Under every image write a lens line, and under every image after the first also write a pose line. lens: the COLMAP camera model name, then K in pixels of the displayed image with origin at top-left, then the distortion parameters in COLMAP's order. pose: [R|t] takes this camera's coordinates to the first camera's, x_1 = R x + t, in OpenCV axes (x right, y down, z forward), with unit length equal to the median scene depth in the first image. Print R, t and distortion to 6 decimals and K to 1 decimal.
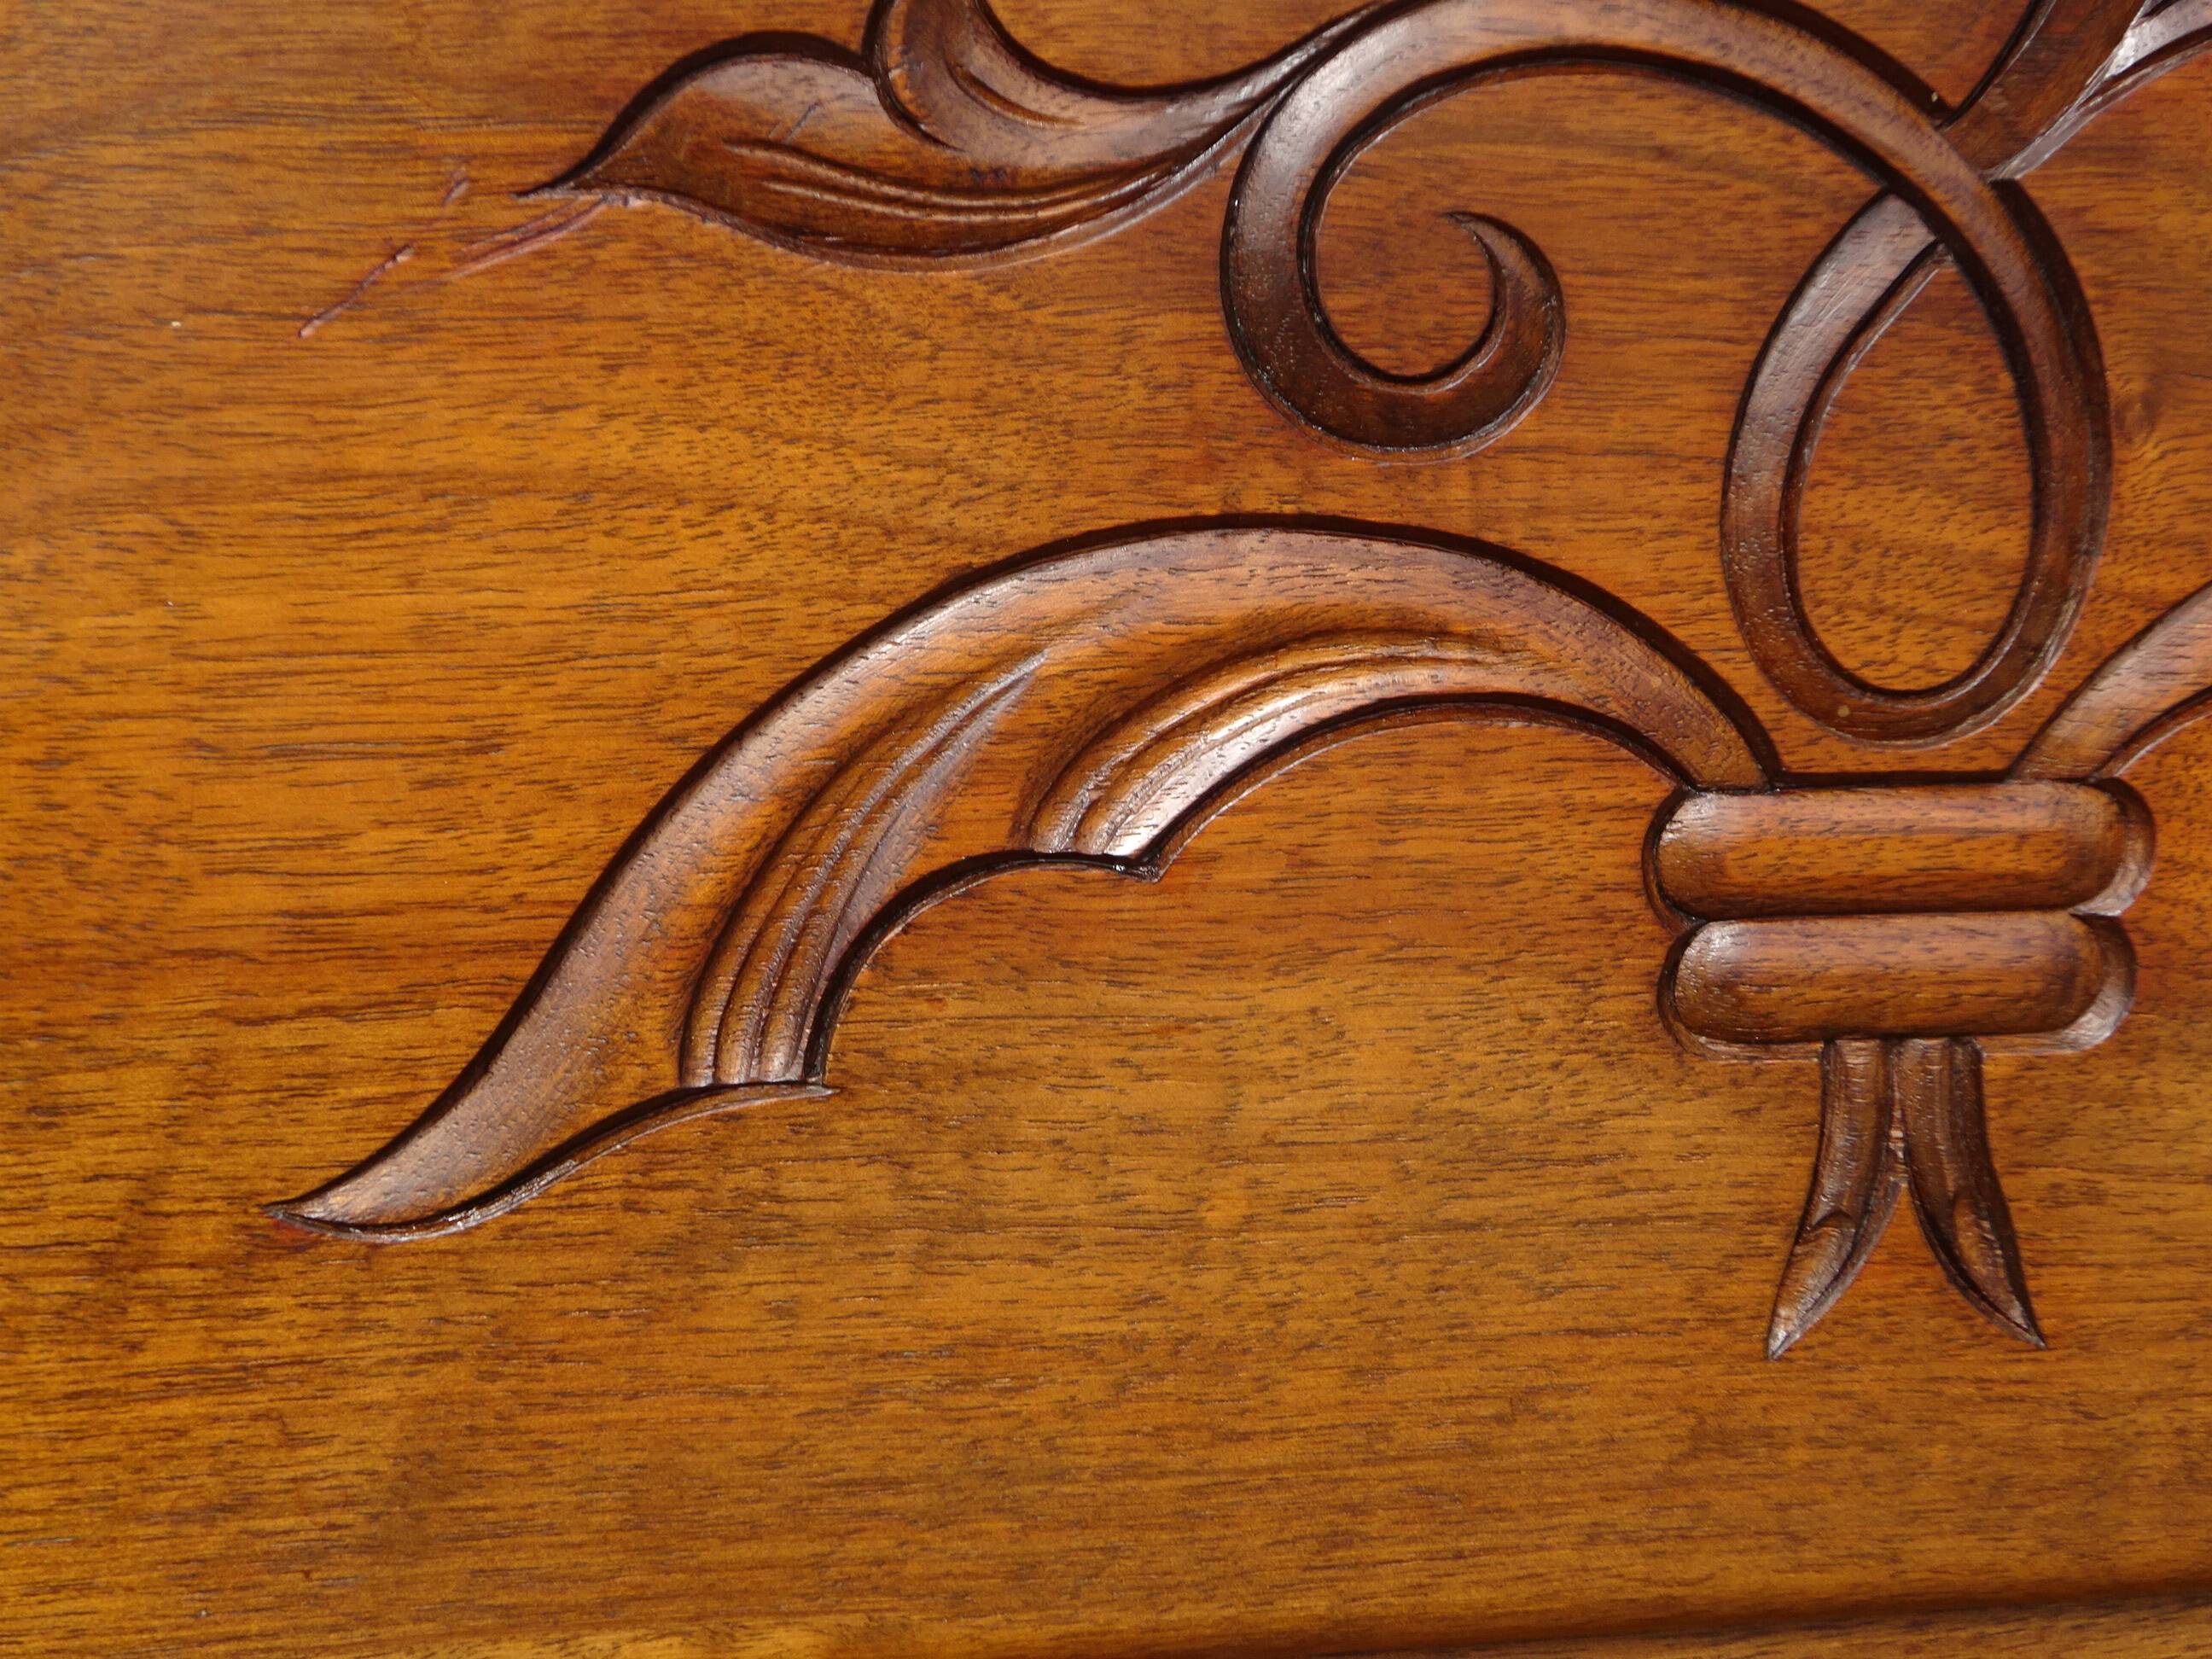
lens RADIAL K [[3422.4, 0, 1106.0], [0, 3422.4, 829.5], [0, 0, 1]] dist [-0.026795, 0.028939]
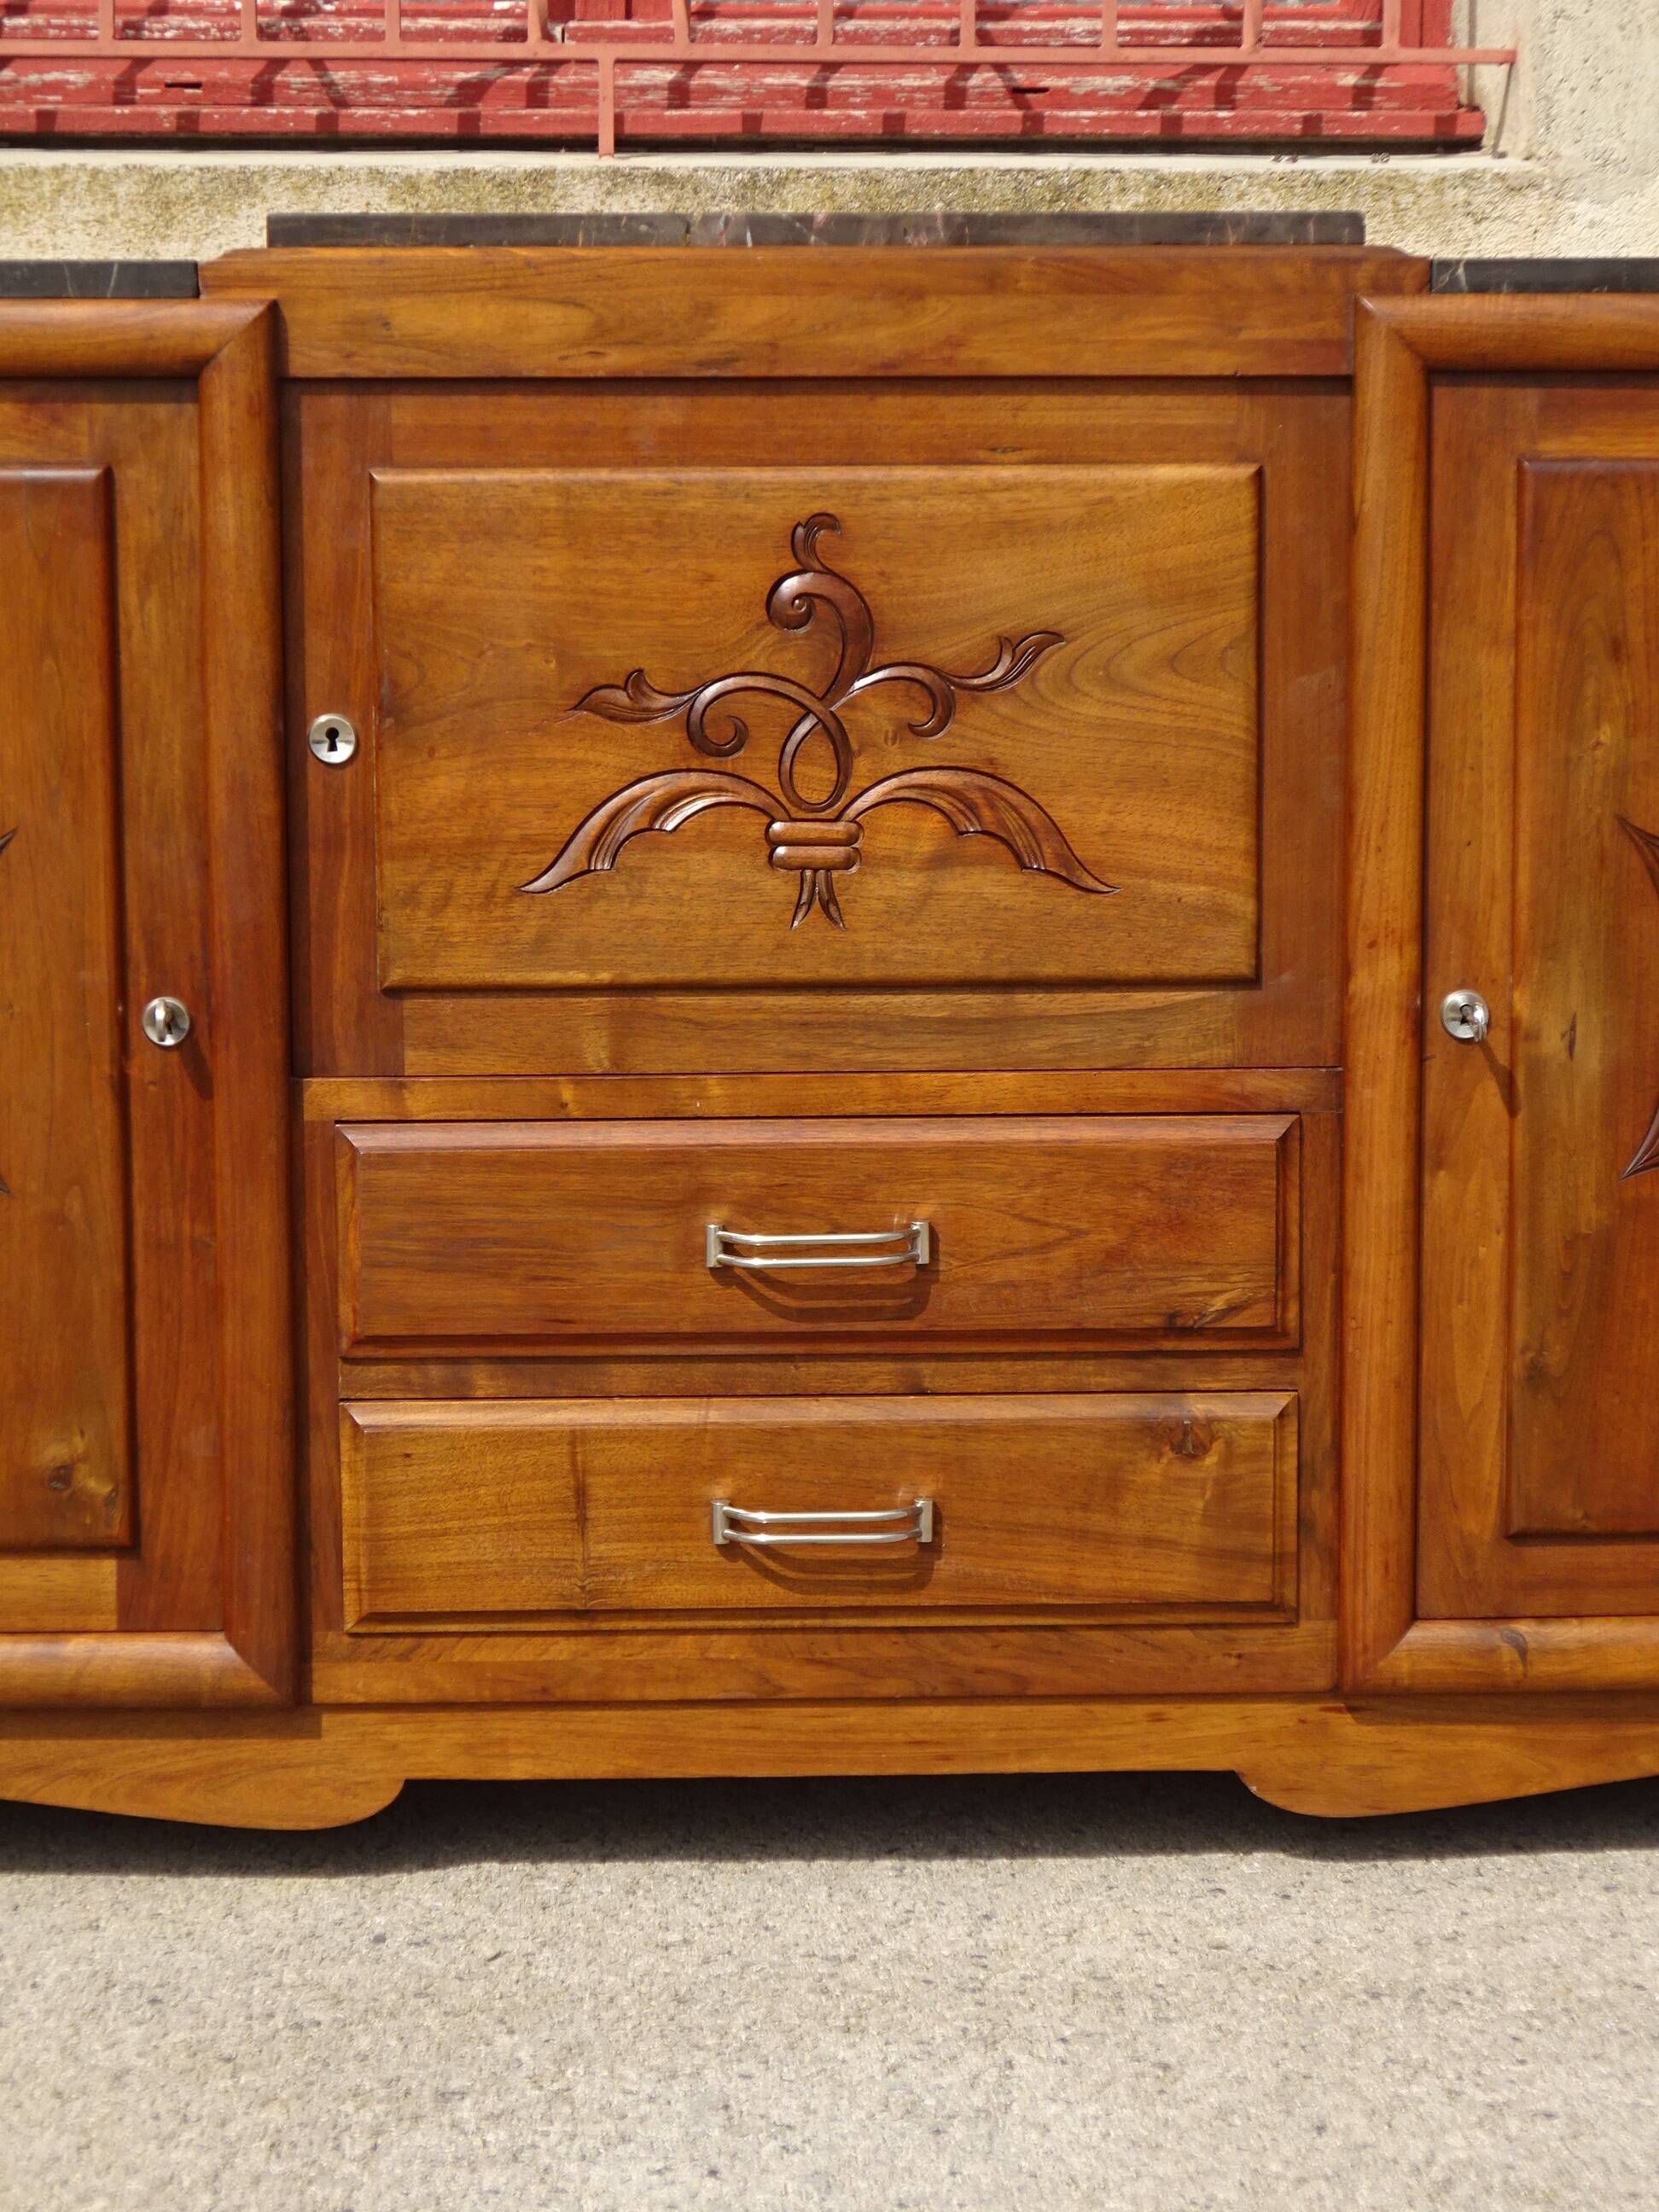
lens RADIAL K [[4674.7, 0, 829.5], [0, 4674.7, 1106.0], [0, 0, 1]] dist [0.044990, -0.196131]
pose [[0.994854, 0.022559, -0.098776, 1.020854], [-0.027605, 0.998367, -0.050012, 0.824966], [0.097487, 0.052481, 0.993852, -6.471033]]
